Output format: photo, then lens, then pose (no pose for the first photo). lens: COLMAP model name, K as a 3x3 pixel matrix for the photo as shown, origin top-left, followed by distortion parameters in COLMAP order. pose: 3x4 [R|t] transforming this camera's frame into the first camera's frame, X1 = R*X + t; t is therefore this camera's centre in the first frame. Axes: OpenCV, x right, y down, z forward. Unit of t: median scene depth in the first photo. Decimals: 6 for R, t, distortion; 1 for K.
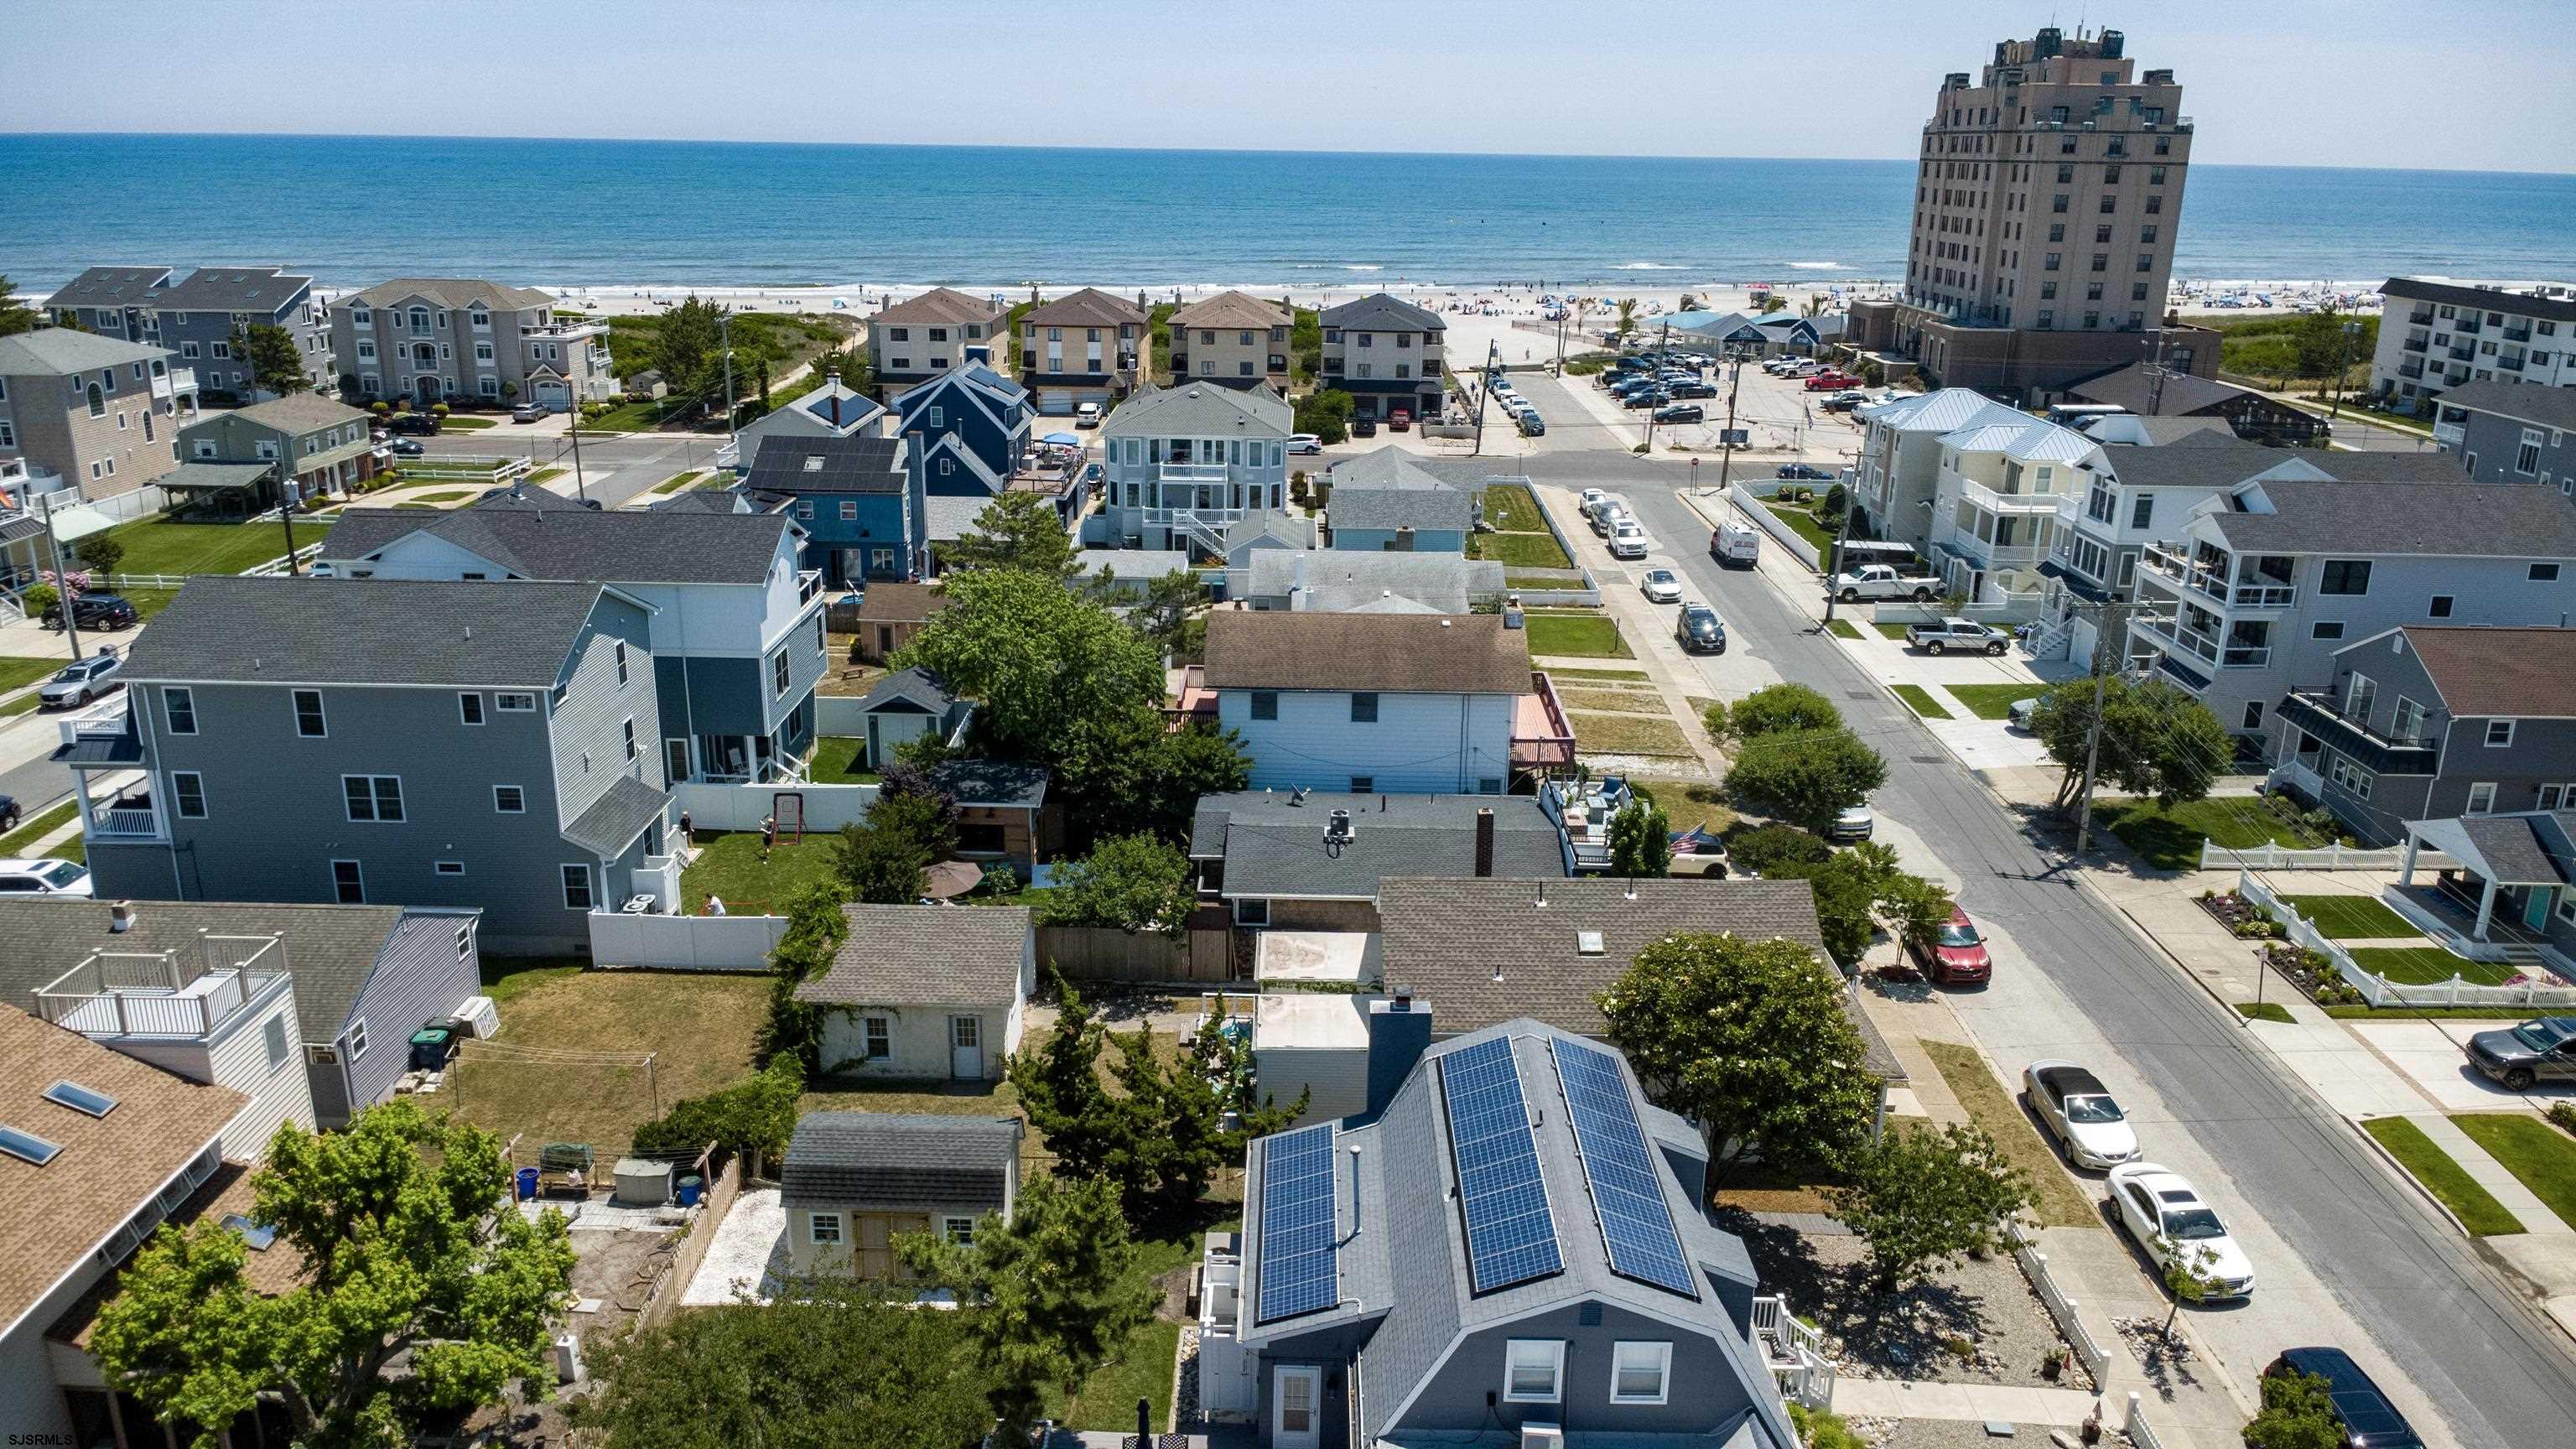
lens RADIAL K [[1819.7, 0, 1288.0], [0, 1819.7, 724.5], [0, 0, 1]] dist [0.016067, -0.025648]
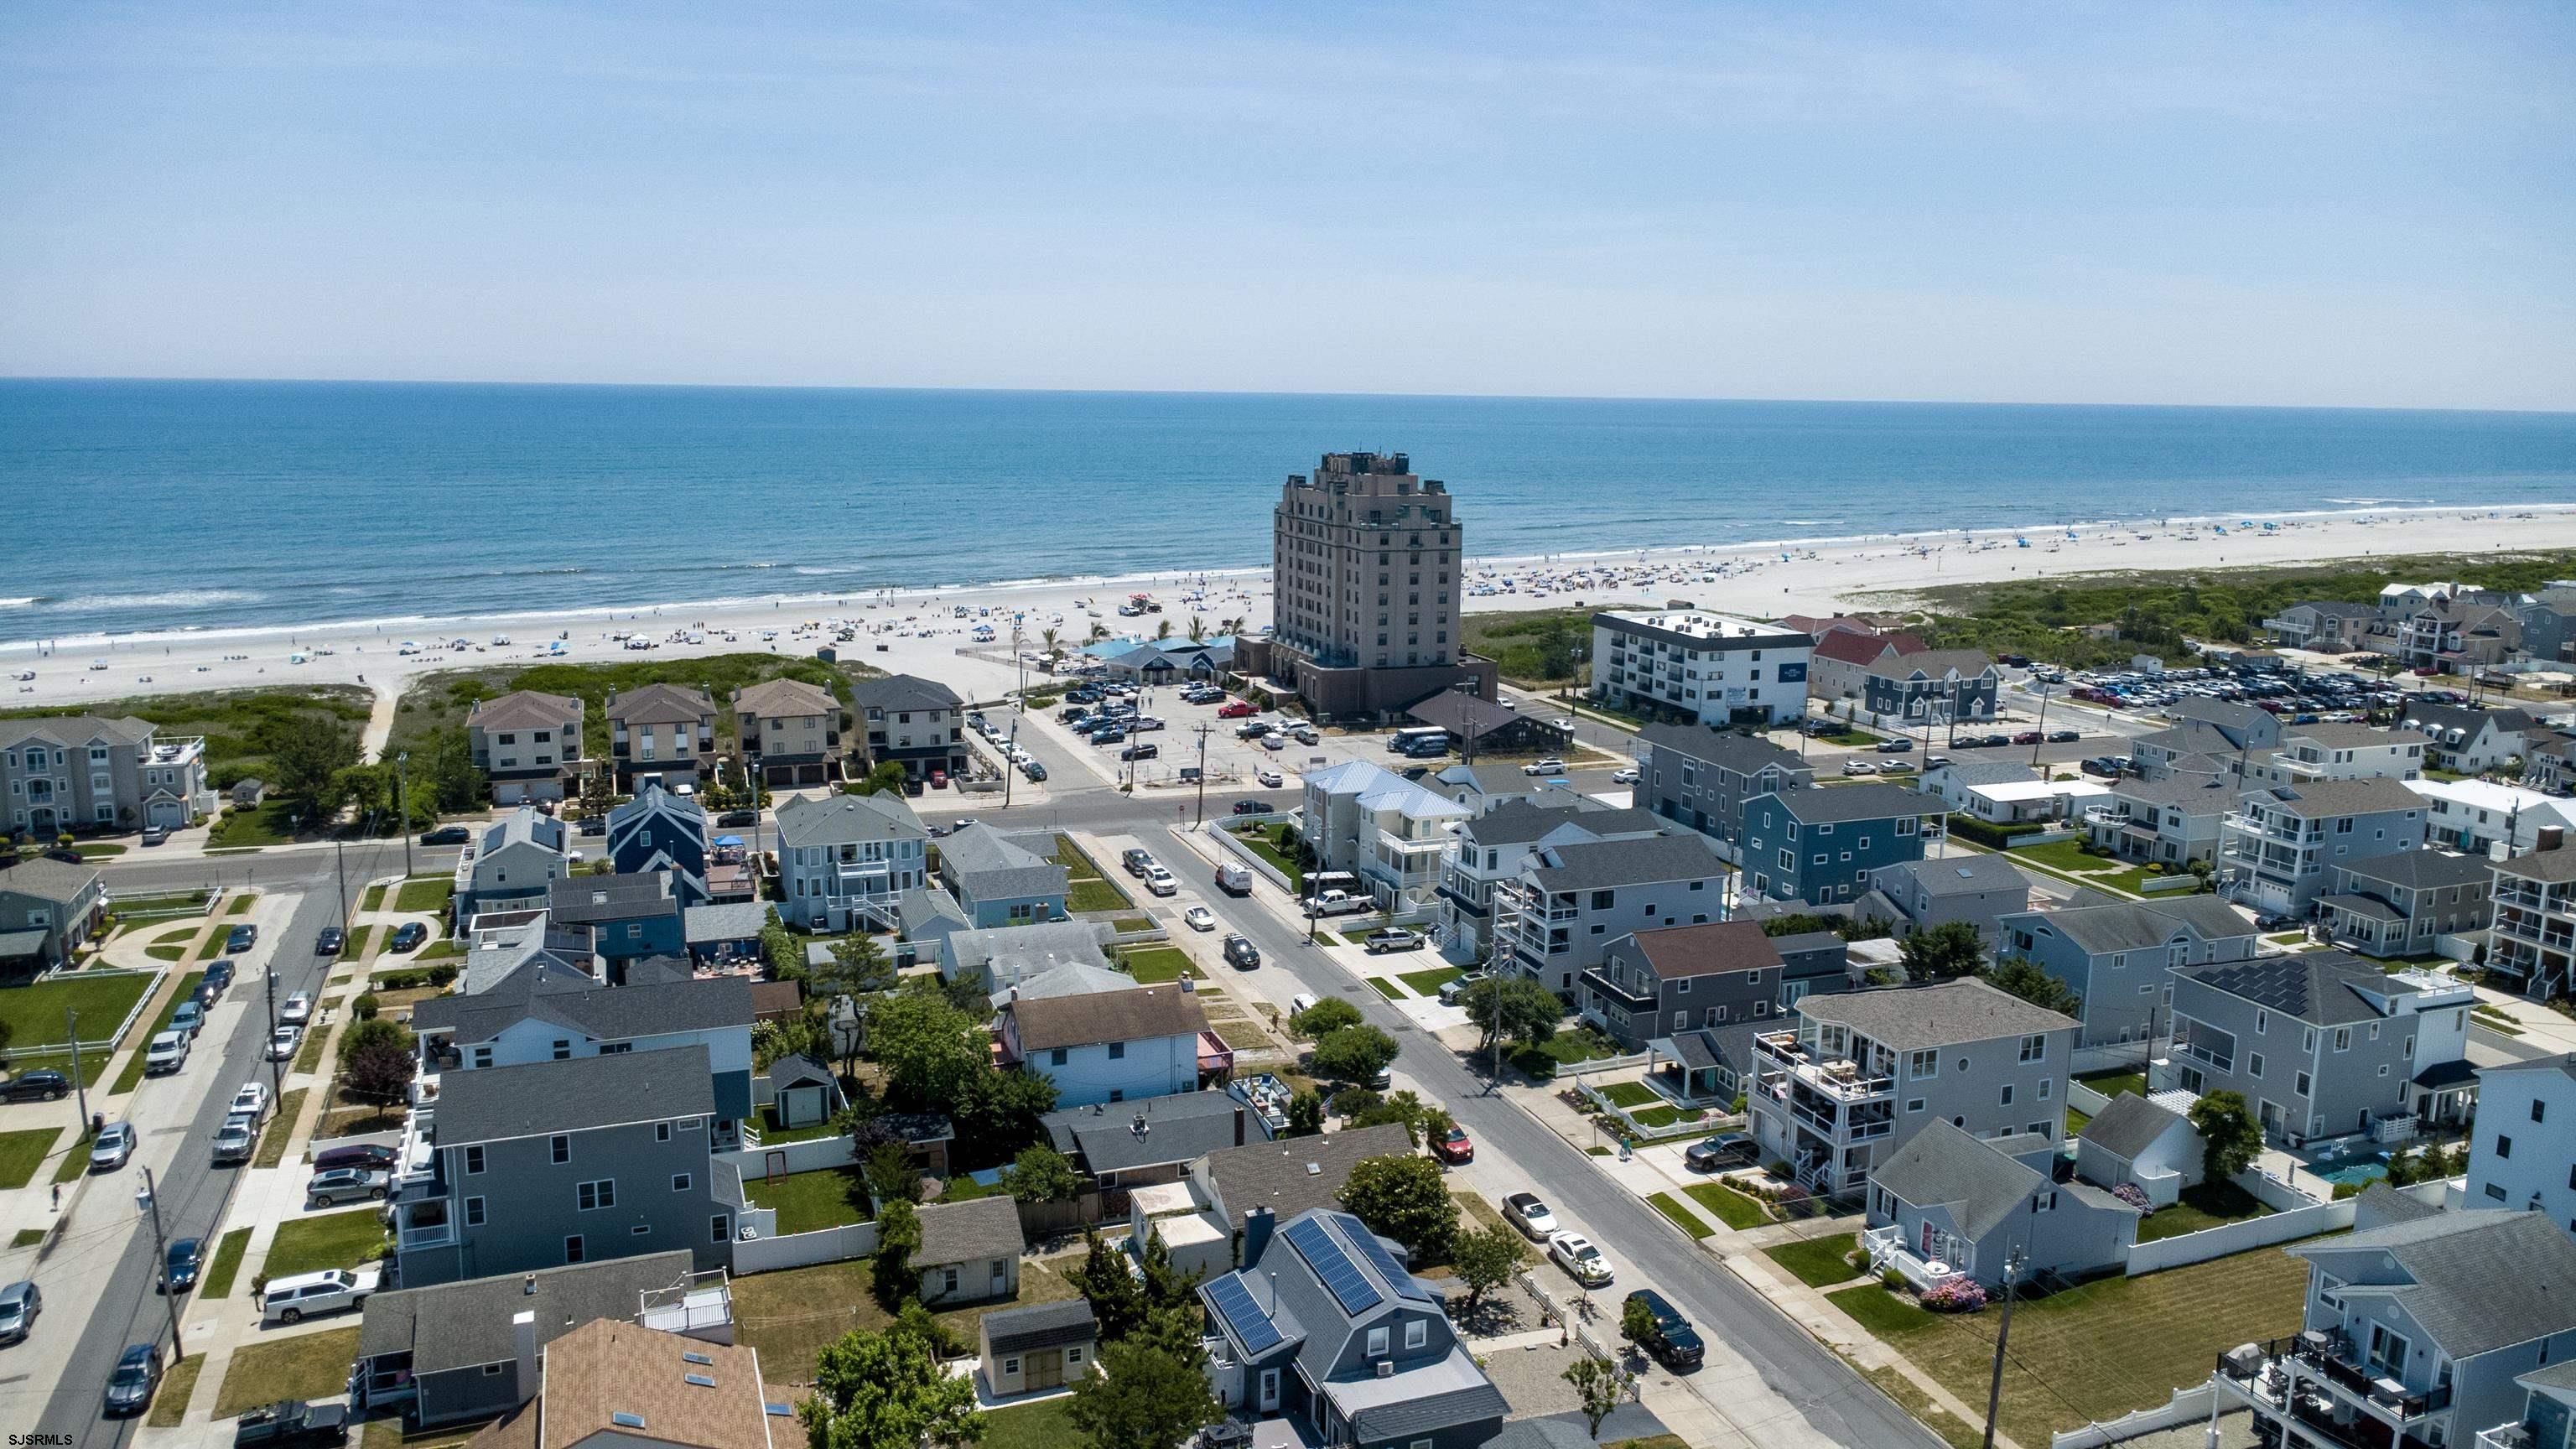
lens RADIAL K [[1819.7, 0, 1288.0], [0, 1819.7, 724.5], [0, 0, 1]] dist [0.016067, -0.025648]
pose [[0.932437, -0.068586, 0.354763, -0.342623], [0.110187, 0.989028, -0.098402, -0.109399], [-0.344121, 0.130844, 0.929764, -0.598753]]
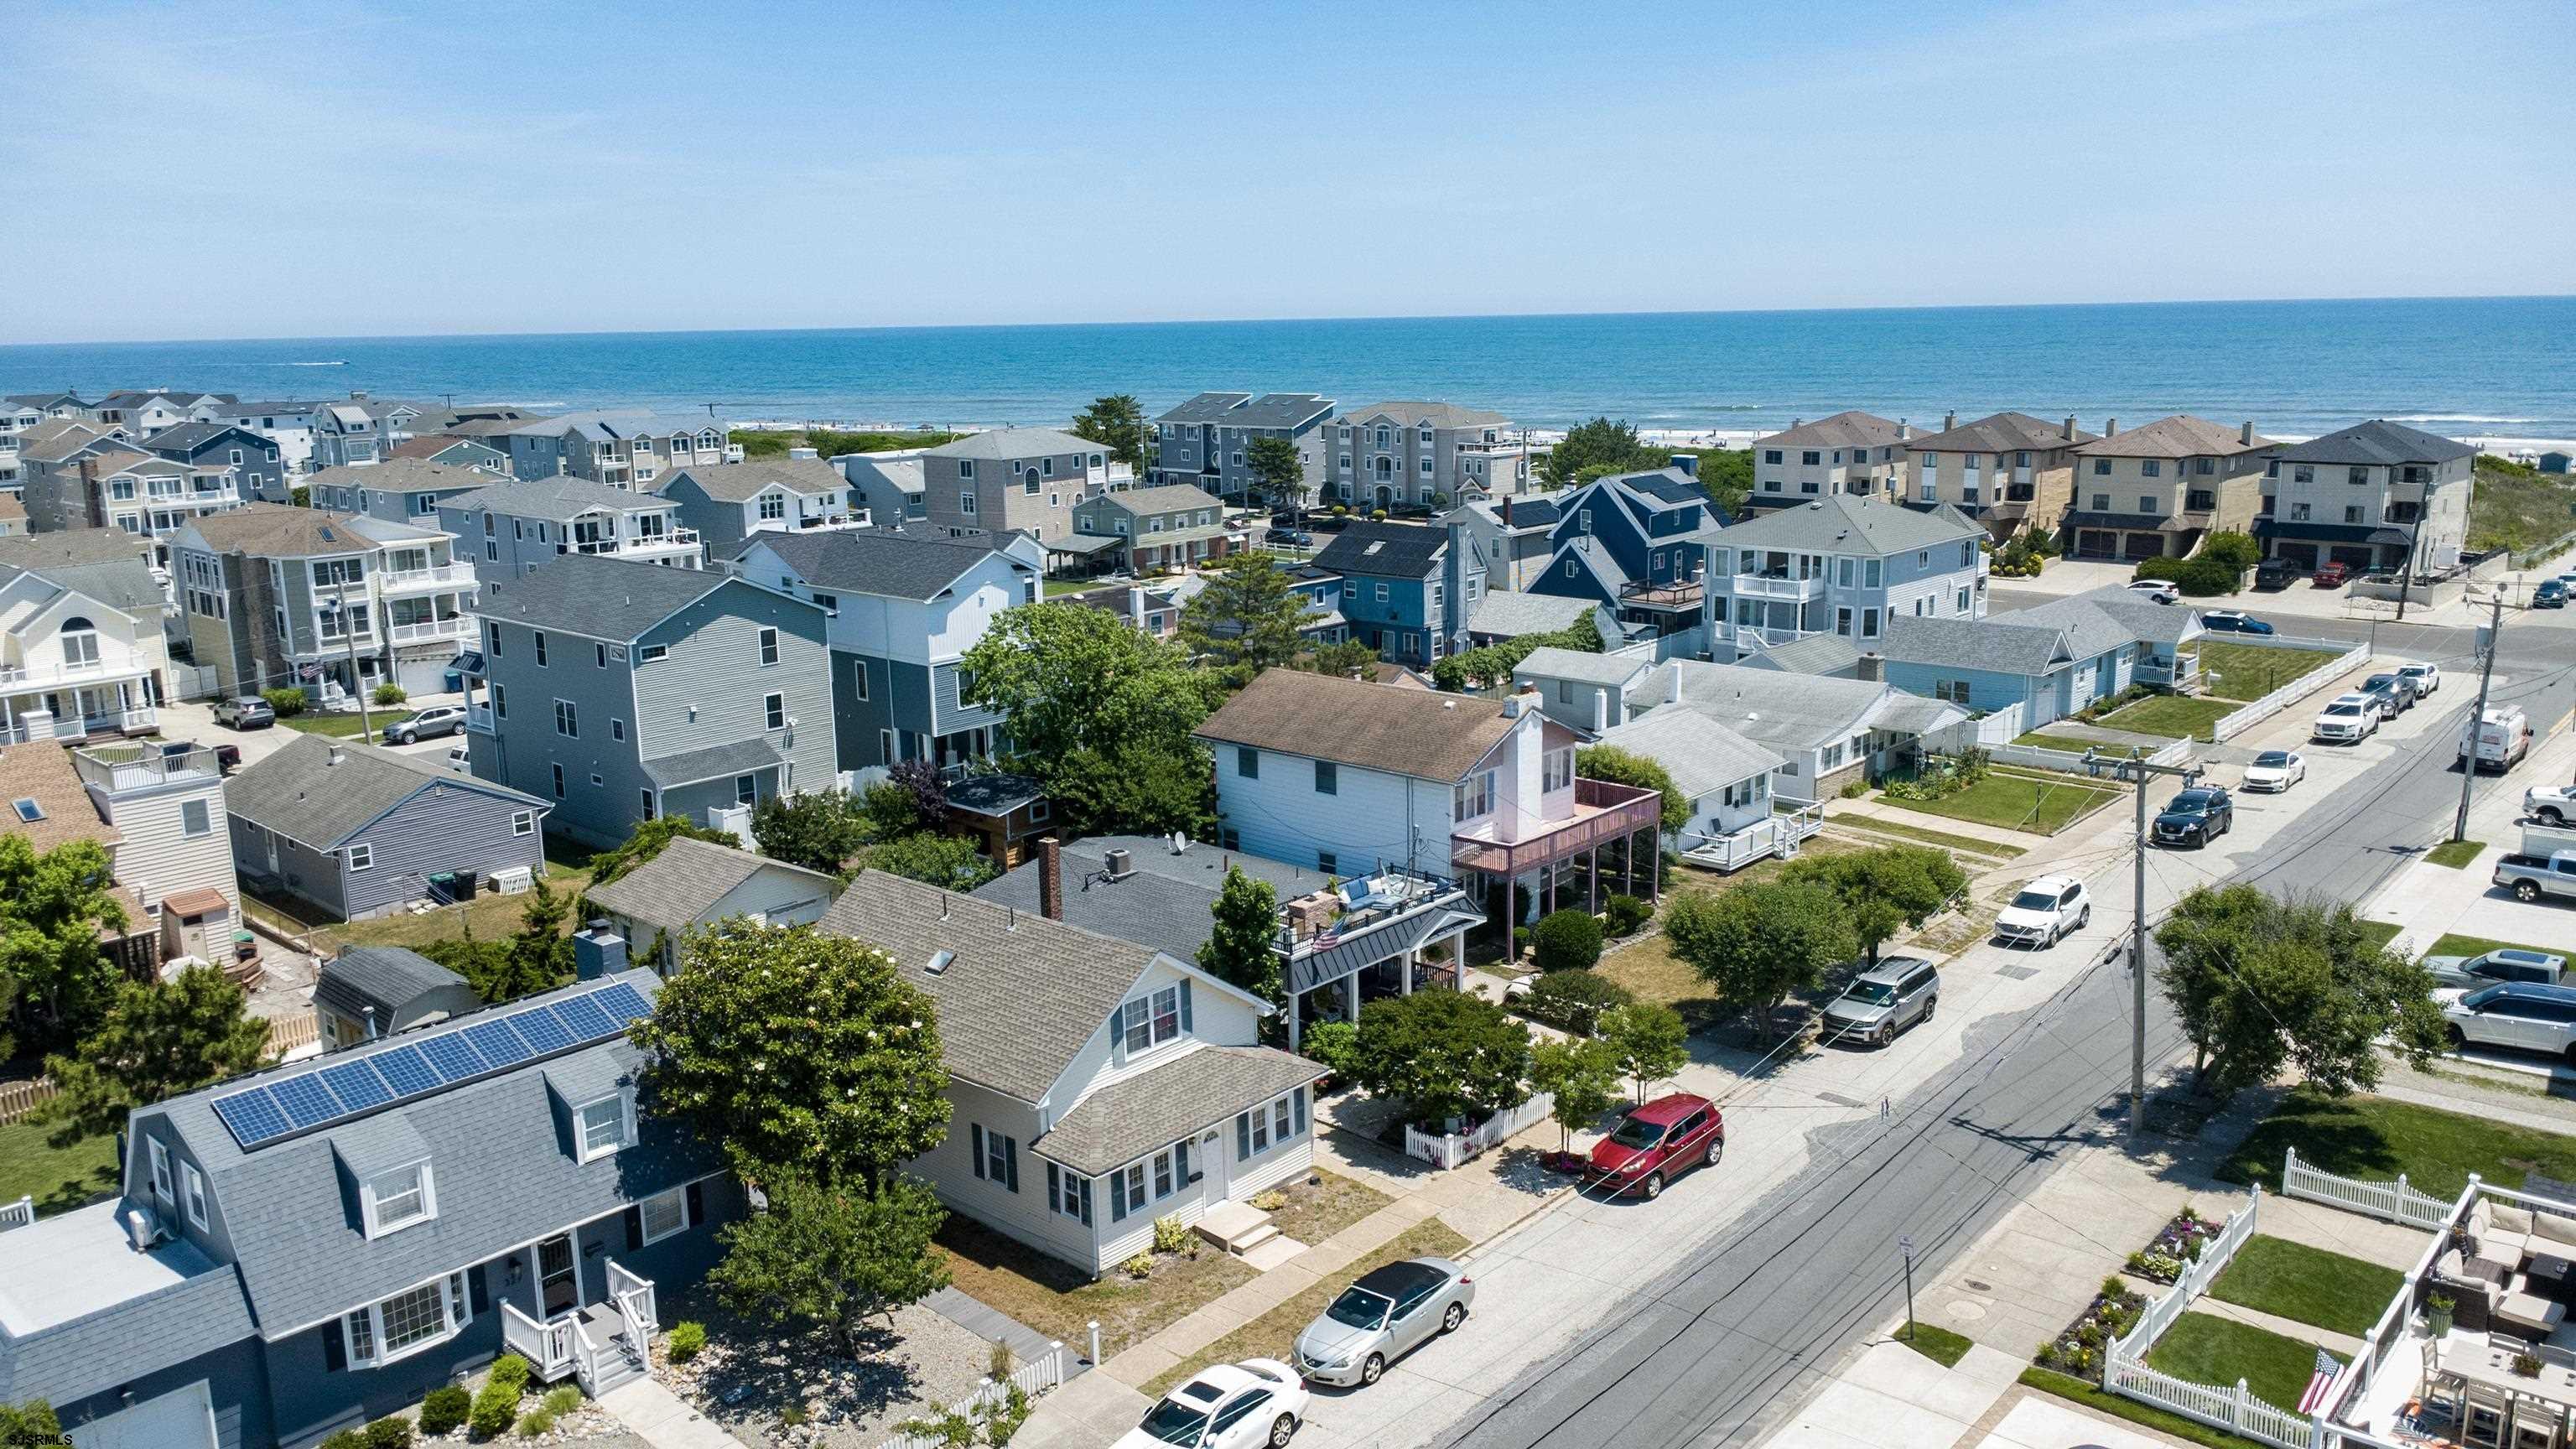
lens RADIAL K [[1908.8, 0, 1288.0], [0, 1908.8, 724.5], [0, 0, 1]] dist [0.009966, -0.002473]
pose [[0.745843, 0.110961, -0.656815, 0.582714], [-0.172788, 0.984505, -0.029888, -0.003005], [0.643322, 0.135782, 0.753459, 0.209874]]
